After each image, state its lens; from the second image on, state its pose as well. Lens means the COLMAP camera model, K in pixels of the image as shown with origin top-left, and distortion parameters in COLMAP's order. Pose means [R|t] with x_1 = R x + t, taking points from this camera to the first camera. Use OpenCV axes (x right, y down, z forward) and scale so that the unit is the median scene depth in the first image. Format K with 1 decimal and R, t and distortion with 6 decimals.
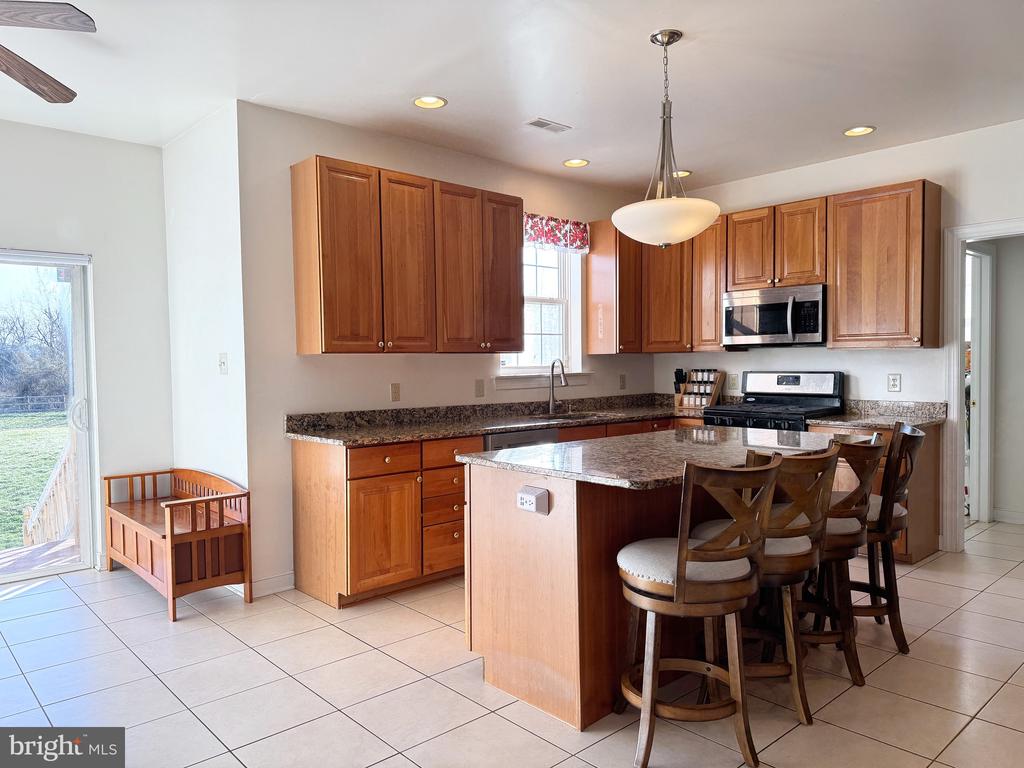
lens RADIAL K [[726.4, 0, 512.0], [0, 726.4, 384.0], [0, 0, 1]] dist [-0.000110, -0.001123]
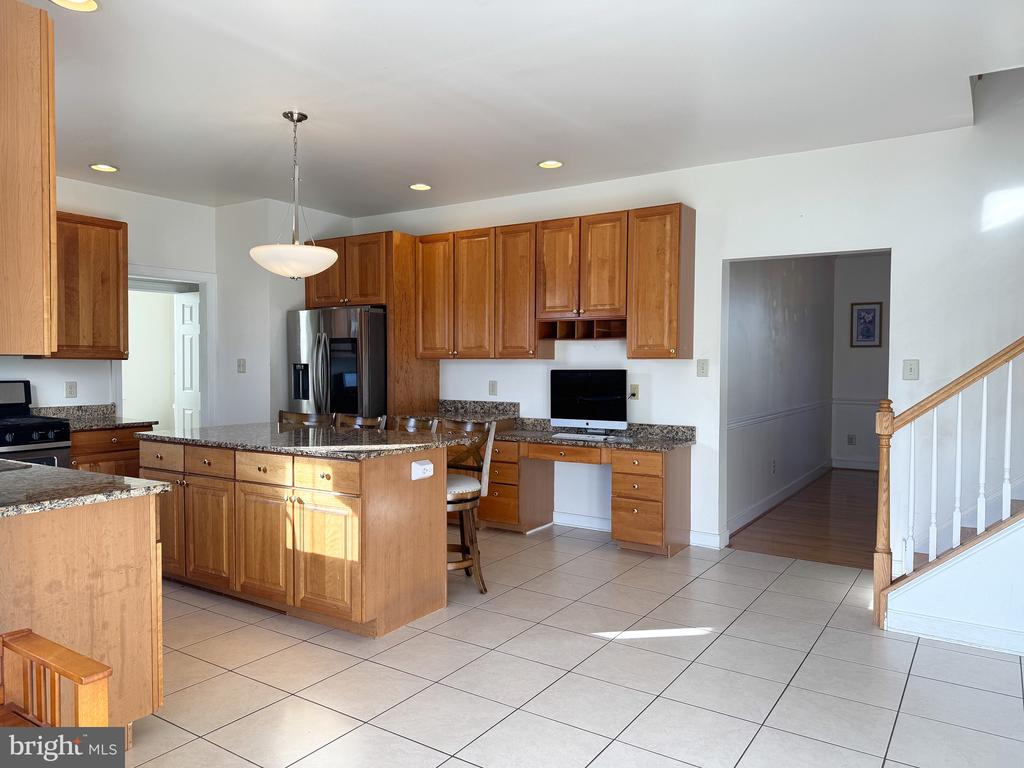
lens RADIAL K [[726.4, 0, 512.0], [0, 726.4, 384.0], [0, 0, 1]] dist [-0.000110, -0.001123]
pose [[-0.244030, -0.015133, 0.969650, -1.111827], [0.032826, 0.999176, 0.023855, -0.022825], [-0.969212, 0.037651, -0.243332, 0.957370]]
